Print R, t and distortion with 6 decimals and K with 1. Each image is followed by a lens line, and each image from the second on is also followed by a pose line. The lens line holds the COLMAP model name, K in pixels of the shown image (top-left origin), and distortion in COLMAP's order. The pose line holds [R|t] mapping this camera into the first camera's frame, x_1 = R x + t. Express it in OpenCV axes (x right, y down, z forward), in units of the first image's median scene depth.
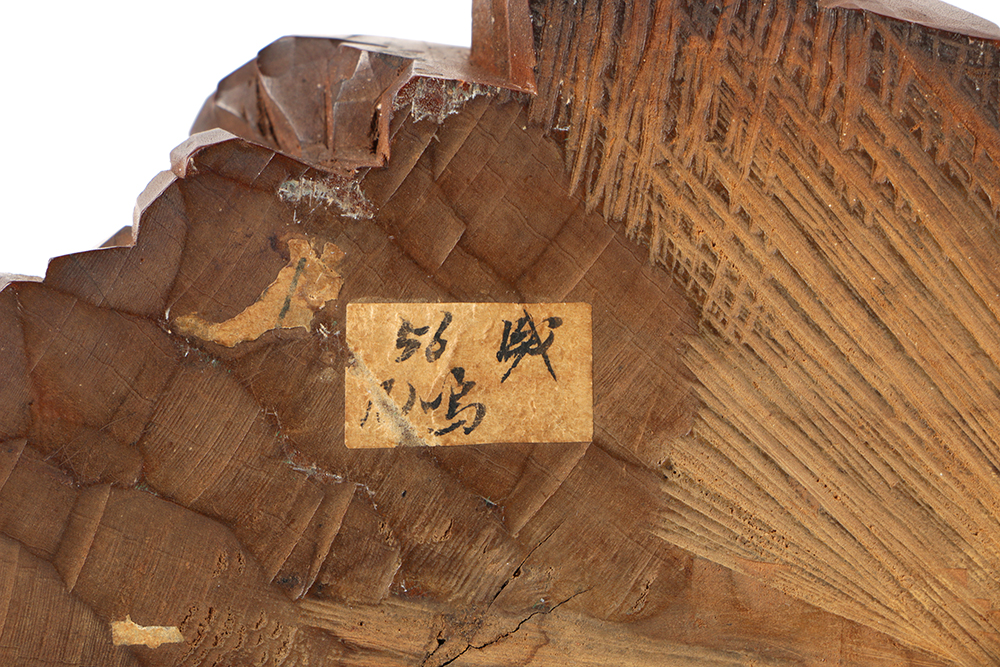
lens RADIAL K [[5252.6, 0, 503.9], [0, 5252.6, 332.9], [0, 0, 1]] dist [0.240048, 0.000000]
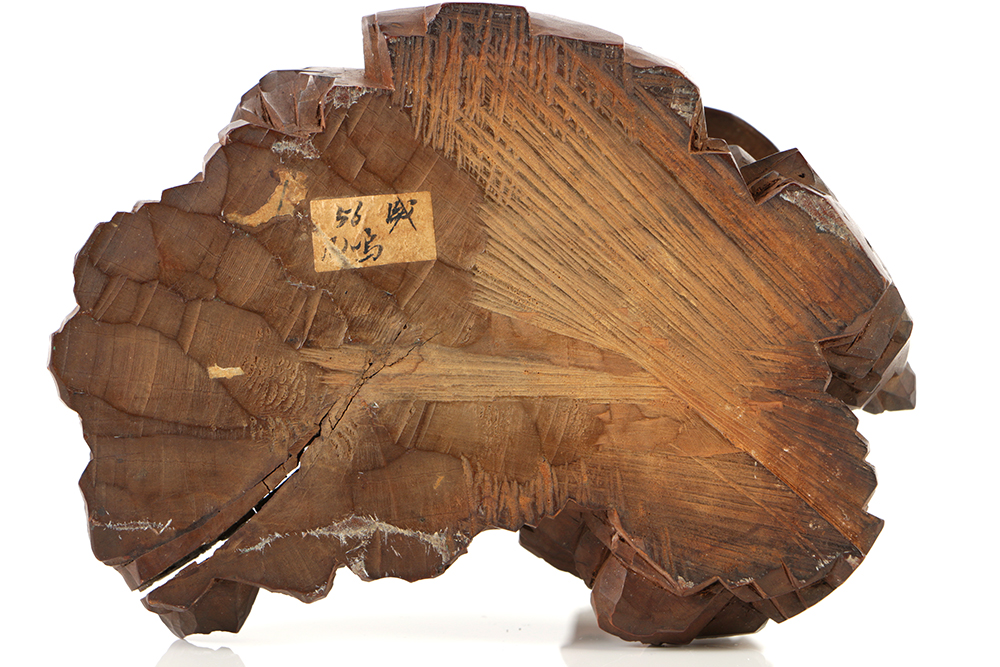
lens RADIAL K [[5673.5, 0, 494.7], [0, 5673.5, 336.6], [0, 0, 1]] dist [1.128163, 0.000000]
pose [[0.995545, -0.079782, -0.050255, 0.146546], [0.079840, 0.996807, -0.000869, 0.054009], [0.050164, -0.003147, 0.998736, -1.182558]]
